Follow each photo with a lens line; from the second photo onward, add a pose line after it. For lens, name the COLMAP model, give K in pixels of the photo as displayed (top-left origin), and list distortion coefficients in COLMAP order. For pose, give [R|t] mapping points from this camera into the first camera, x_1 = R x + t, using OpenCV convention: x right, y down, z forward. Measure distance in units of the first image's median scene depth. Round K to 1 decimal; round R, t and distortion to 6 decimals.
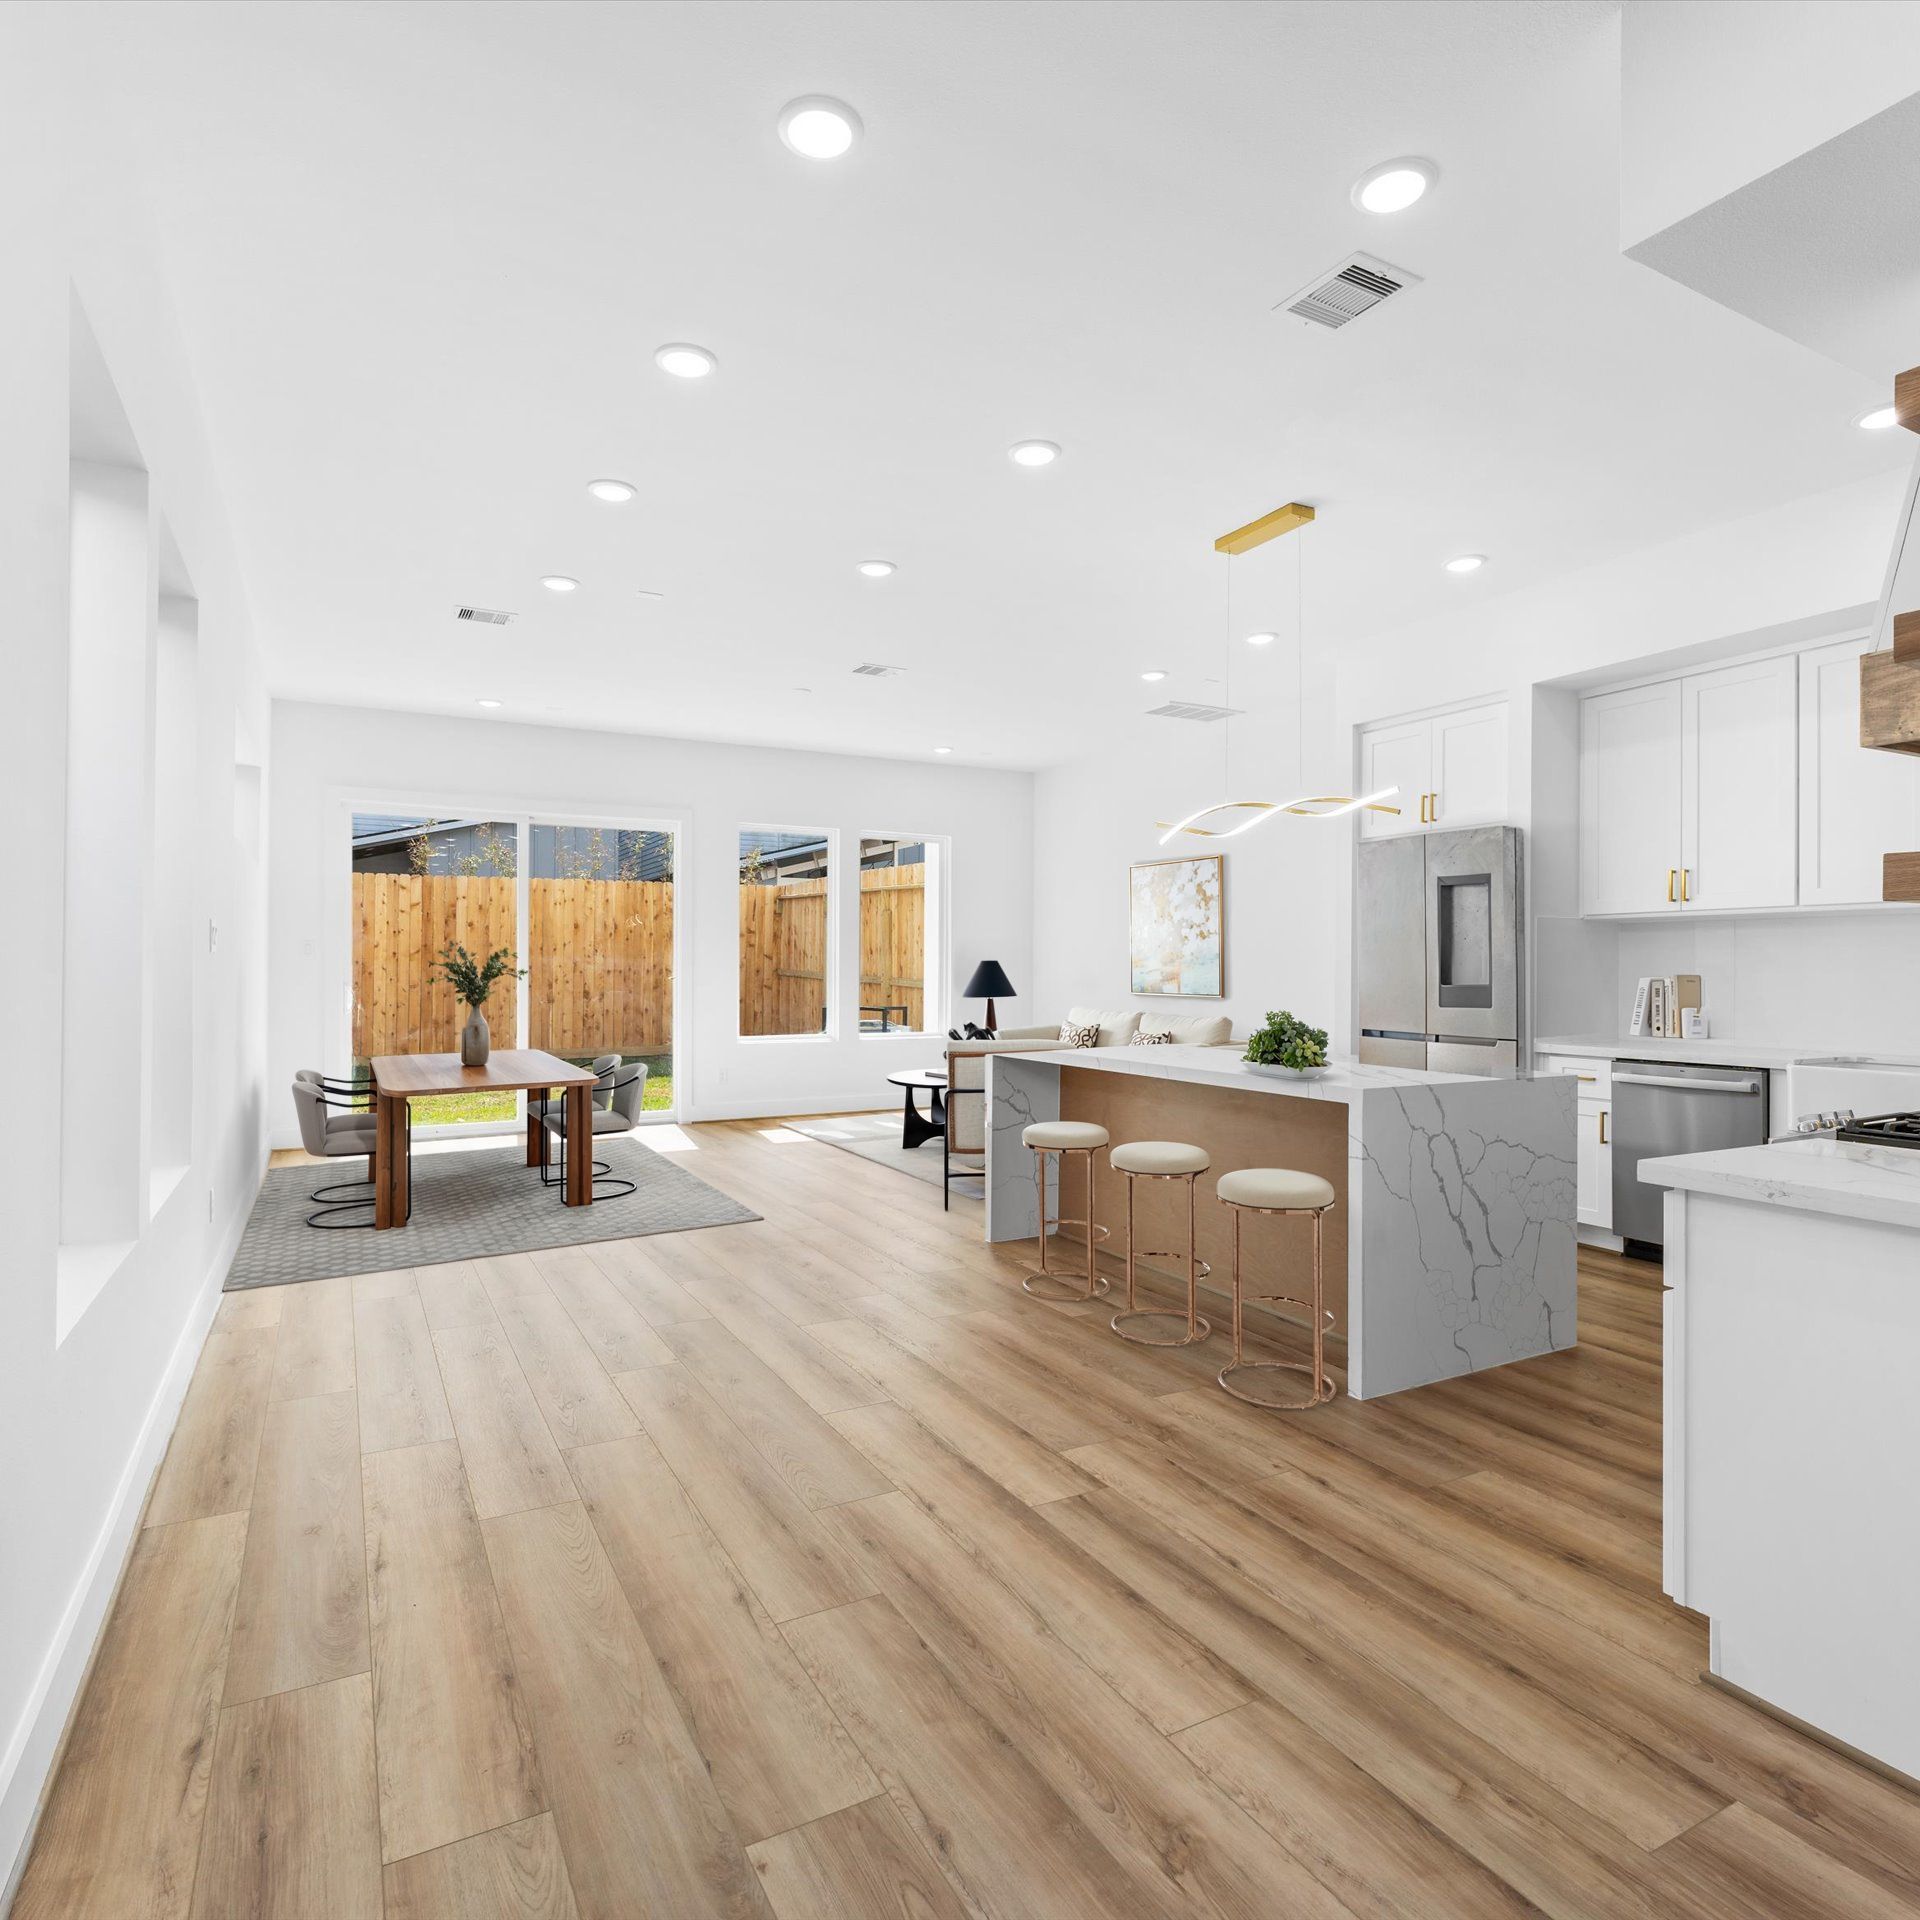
lens RADIAL K [[1148.8, 0, 957.2], [0, 1148.8, 969.7], [0, 0, 1]] dist [-0.001176, 0.001942]
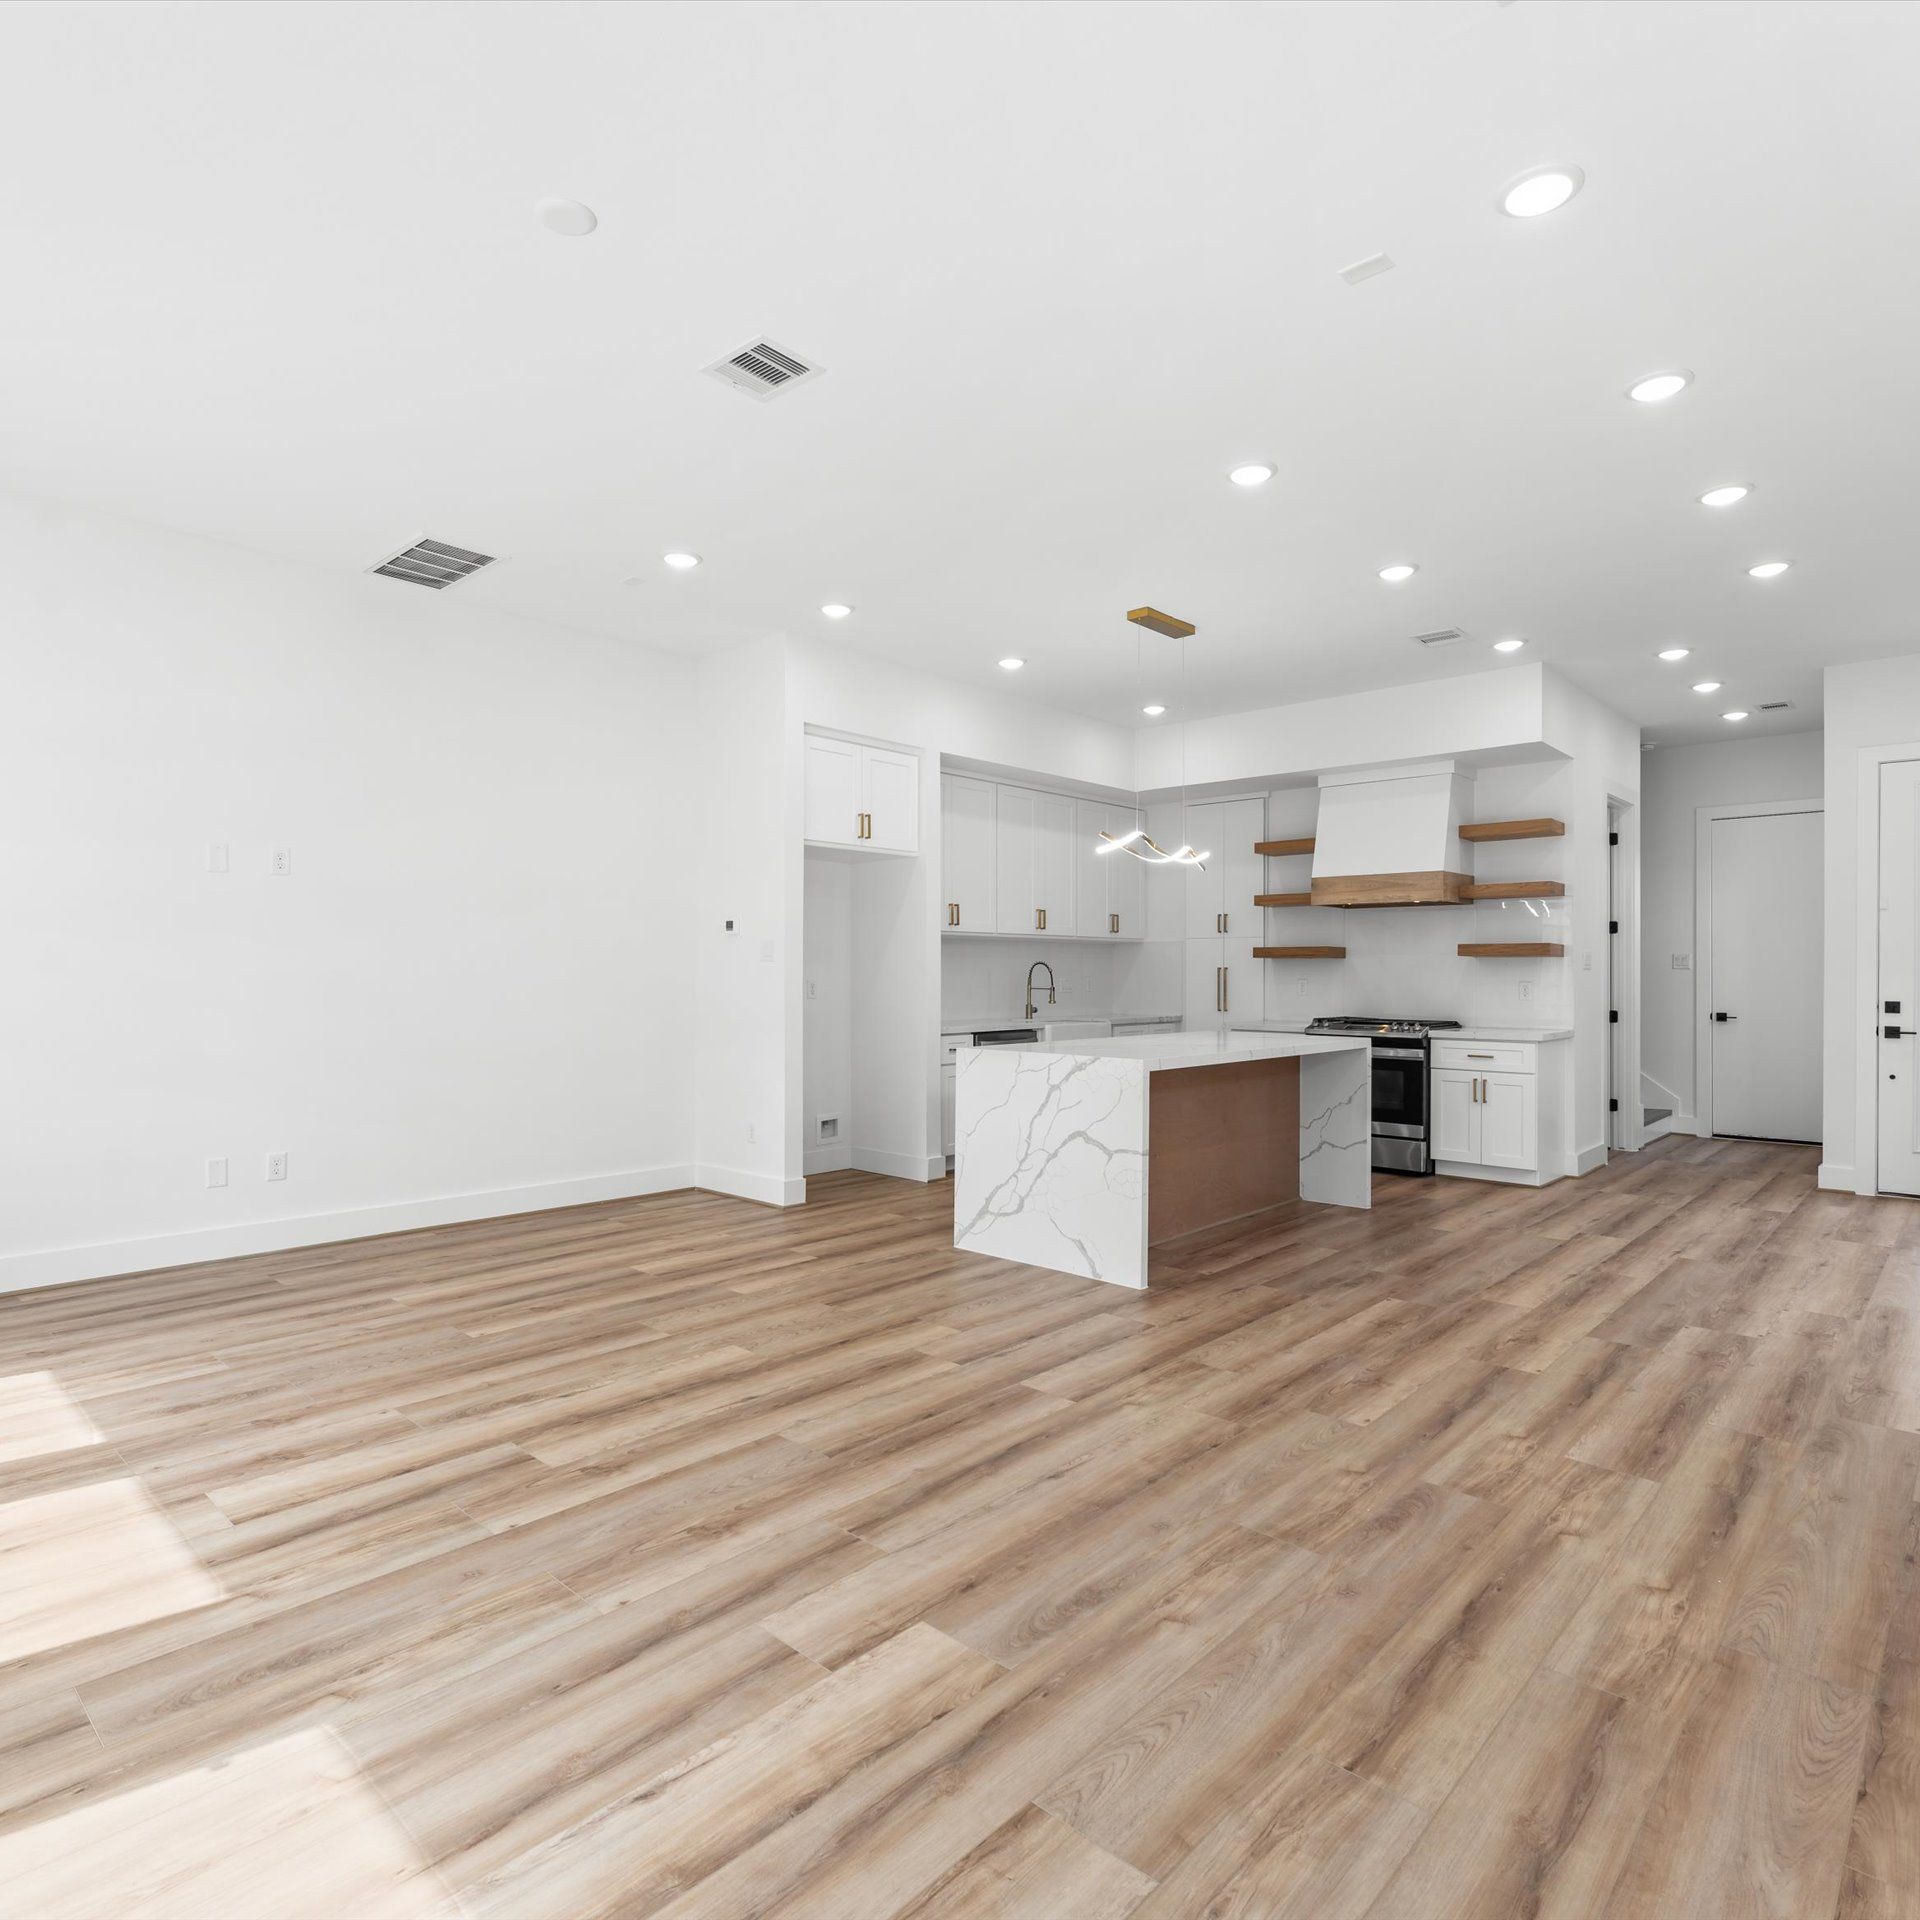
lens RADIAL K [[1148.8, 0, 957.2], [0, 1148.8, 969.7], [0, 0, 1]] dist [-0.001176, 0.001942]
pose [[-0.323632, -0.002896, 0.946179, -0.432149], [-0.003910, 0.999991, 0.001723, -0.002118], [-0.946175, -0.003142, -0.323640, 0.822100]]
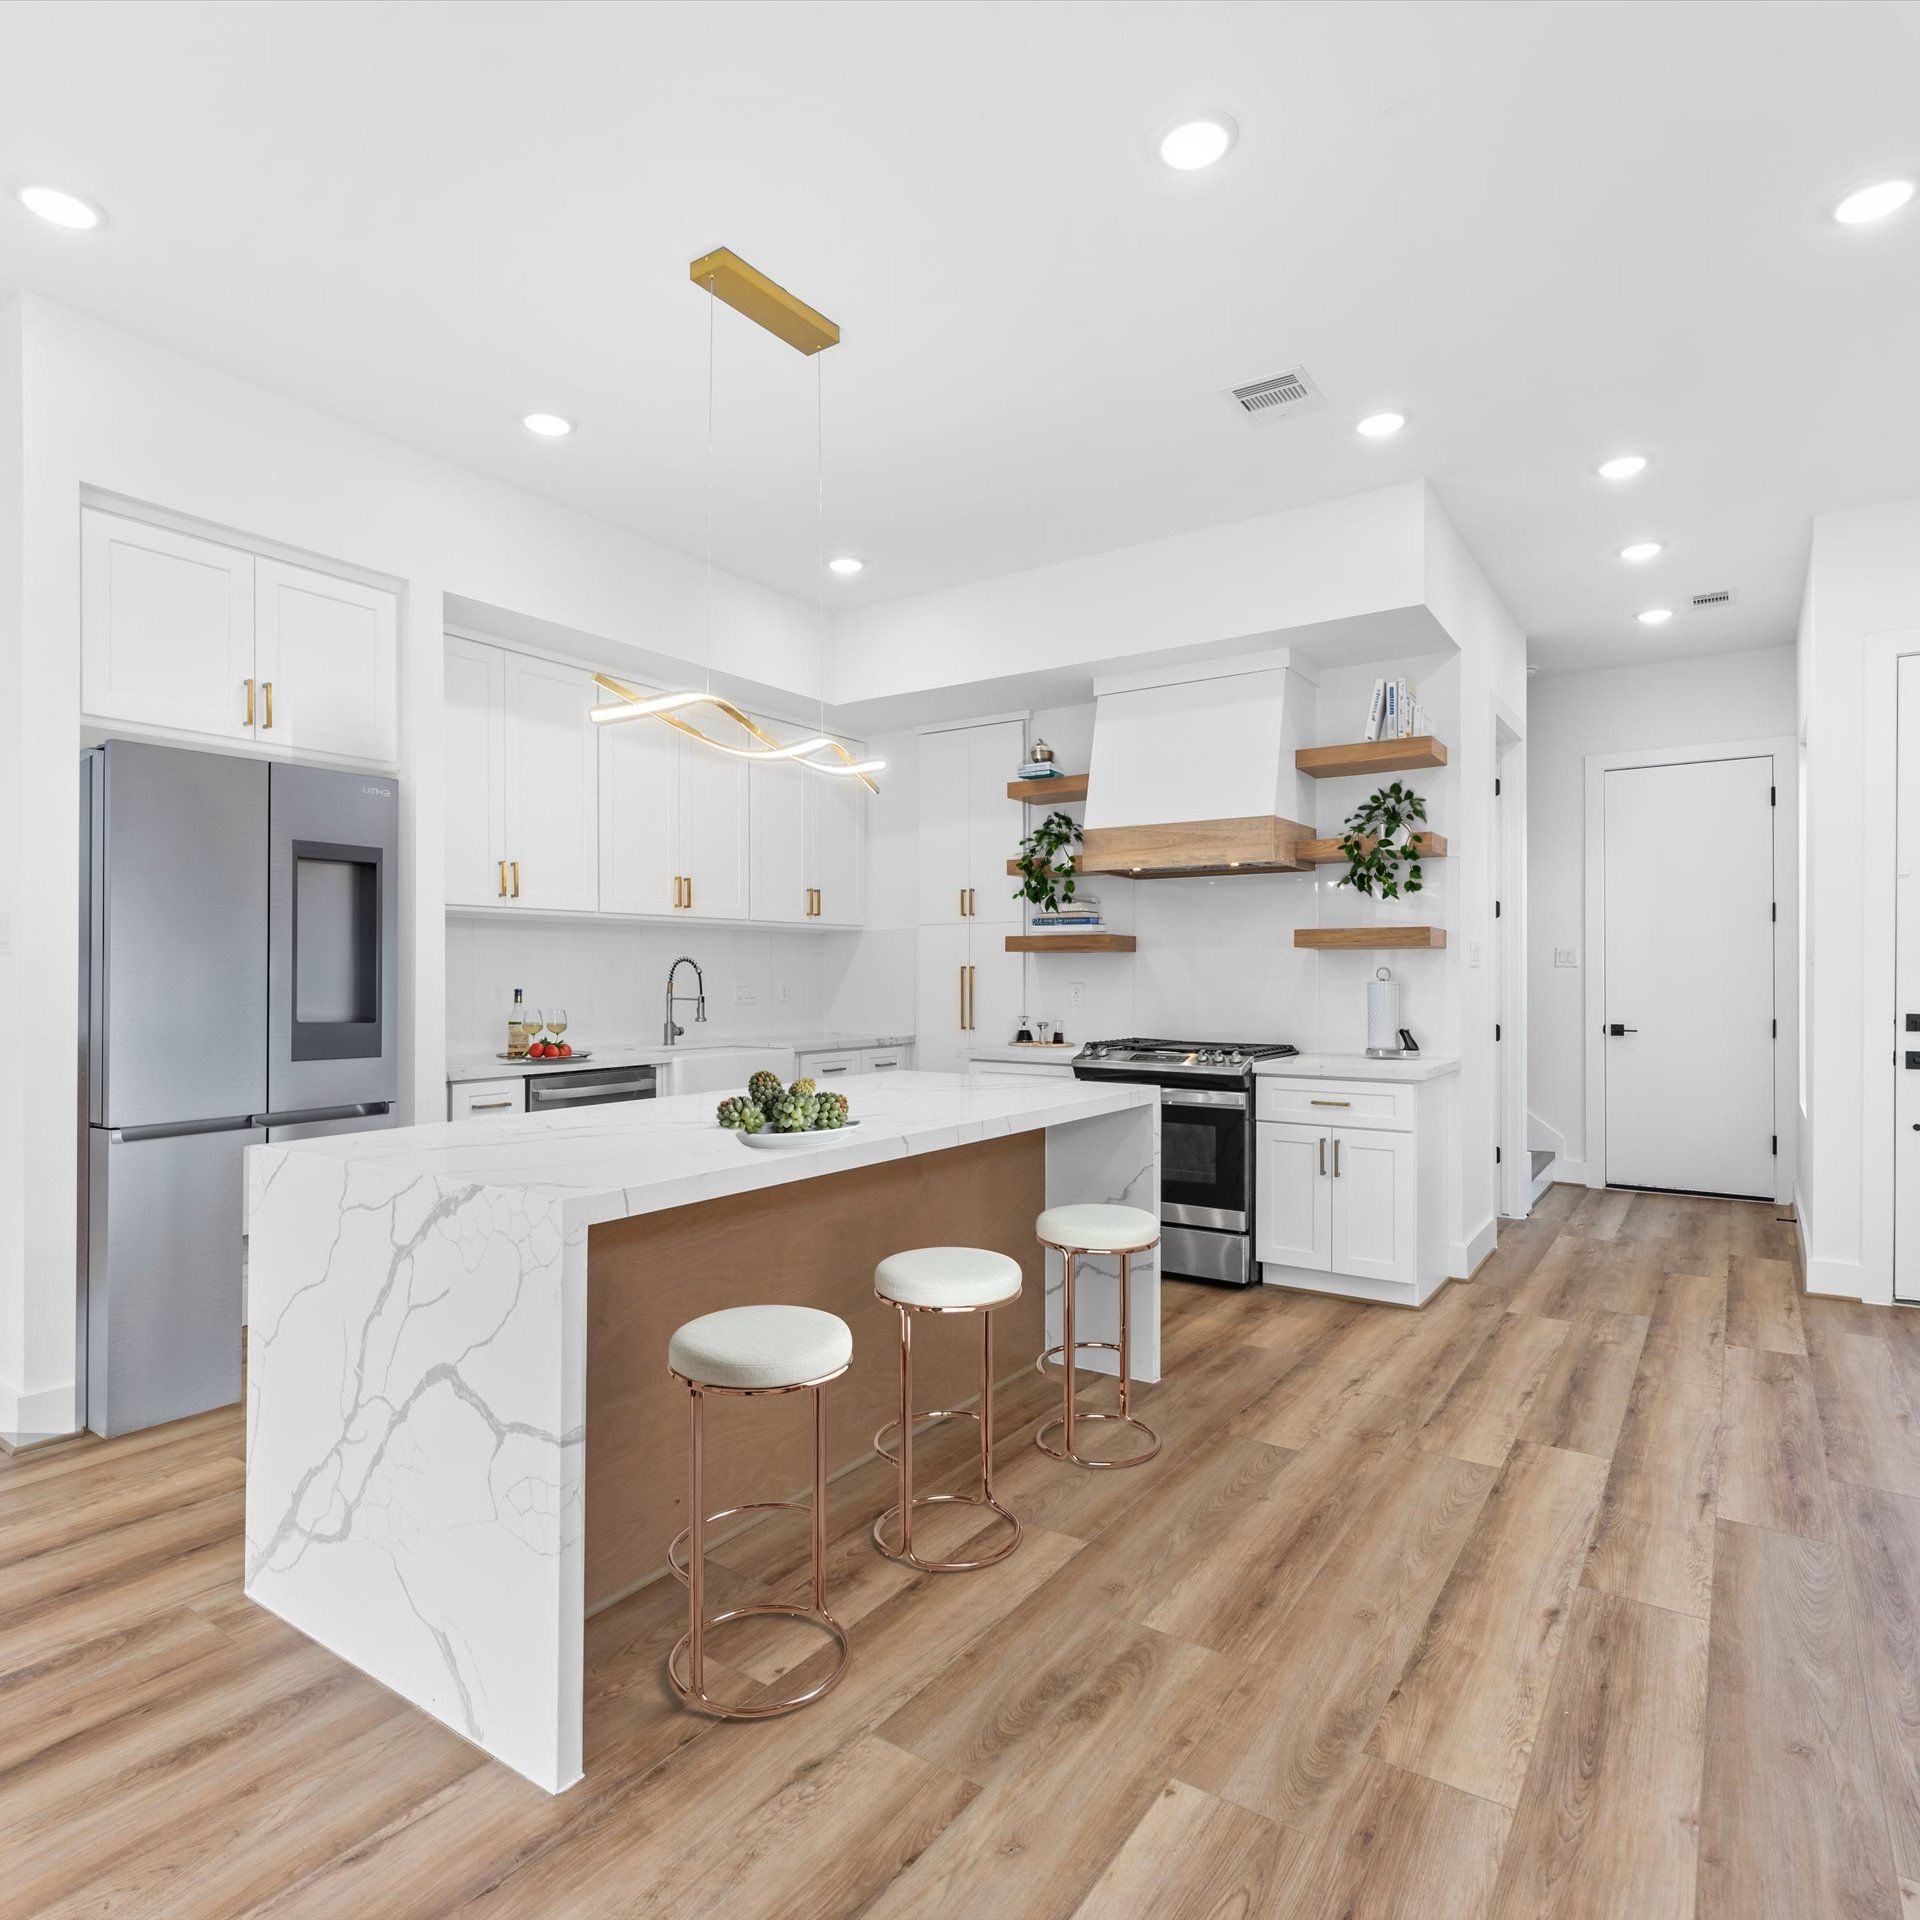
lens RADIAL K [[1148.8, 0, 957.2], [0, 1148.8, 969.7], [0, 0, 1]] dist [-0.001176, 0.001942]
pose [[-0.455871, -0.001356, 0.890045, -0.188122], [-0.001825, 0.999998, 0.000589, -0.001416], [-0.890044, -0.001355, -0.455873, 0.612532]]
